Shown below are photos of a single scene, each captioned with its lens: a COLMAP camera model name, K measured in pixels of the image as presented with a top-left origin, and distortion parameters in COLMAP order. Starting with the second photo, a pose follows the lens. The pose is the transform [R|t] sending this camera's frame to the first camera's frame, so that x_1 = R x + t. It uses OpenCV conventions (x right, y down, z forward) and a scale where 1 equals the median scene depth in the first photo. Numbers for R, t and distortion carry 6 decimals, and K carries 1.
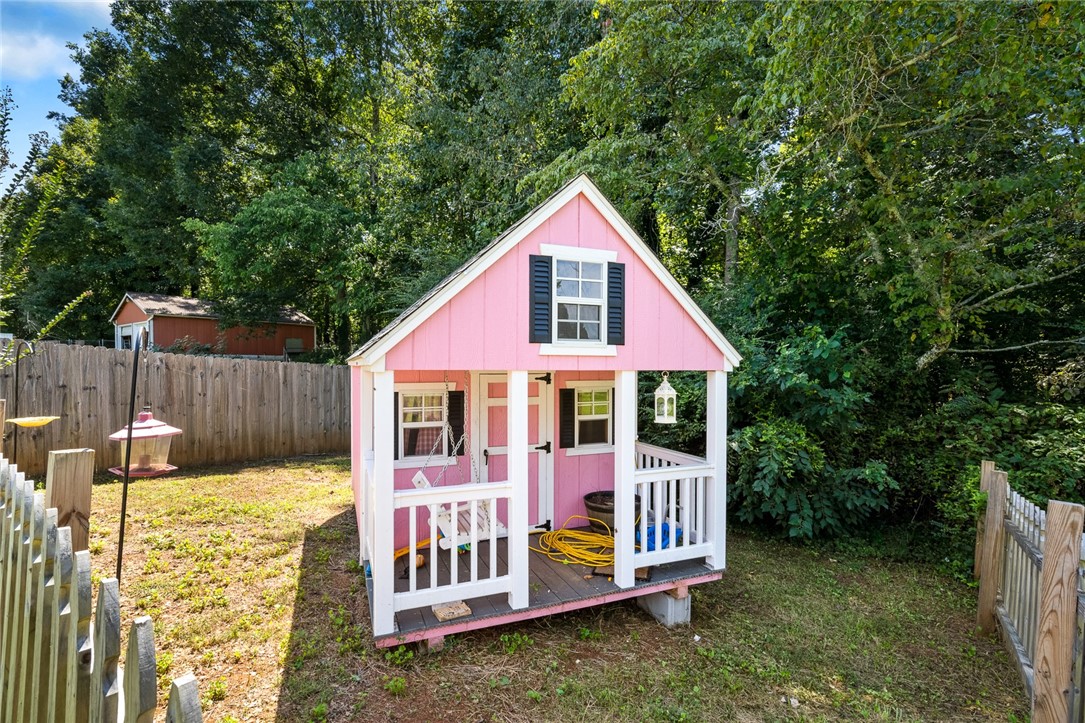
lens RADIAL K [[498.5, 0, 537.6], [0, 498.5, 361.6], [0, 0, 1]] dist [-0.002302, 0.000482]
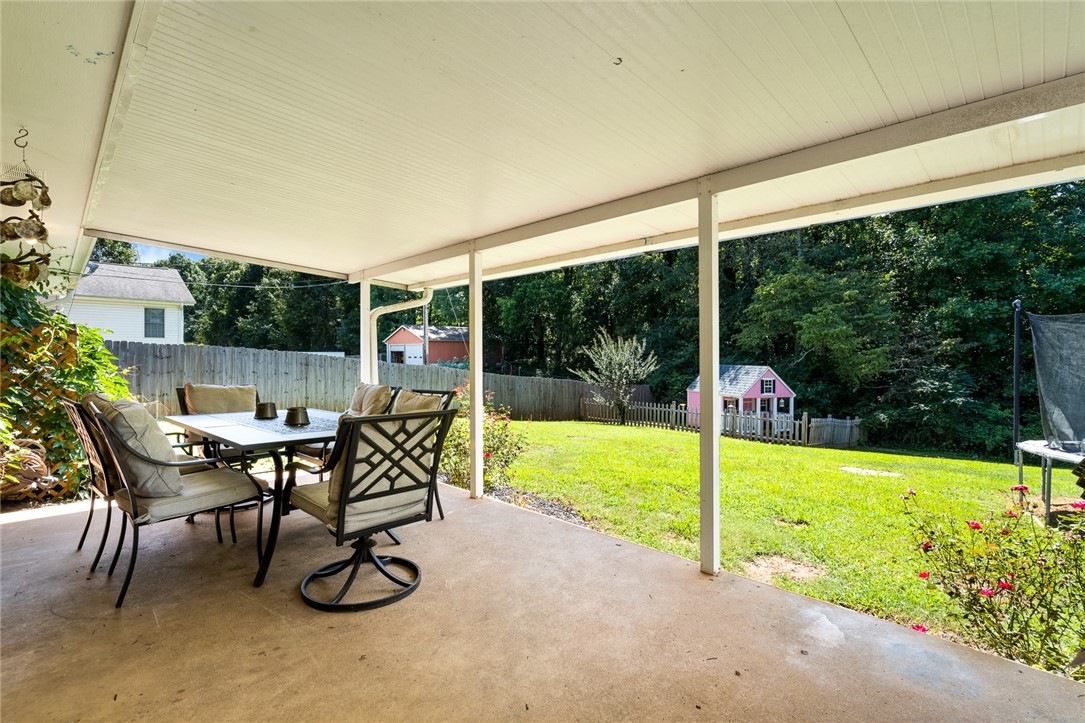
lens RADIAL K [[498.5, 0, 537.6], [0, 498.5, 361.6], [0, 0, 1]] dist [-0.002302, 0.000482]
pose [[0.990904, 0.000101, -0.134571, -1.627919], [0.002833, 0.999762, 0.021615, -0.485353], [0.134541, -0.021799, 0.990668, -4.668325]]
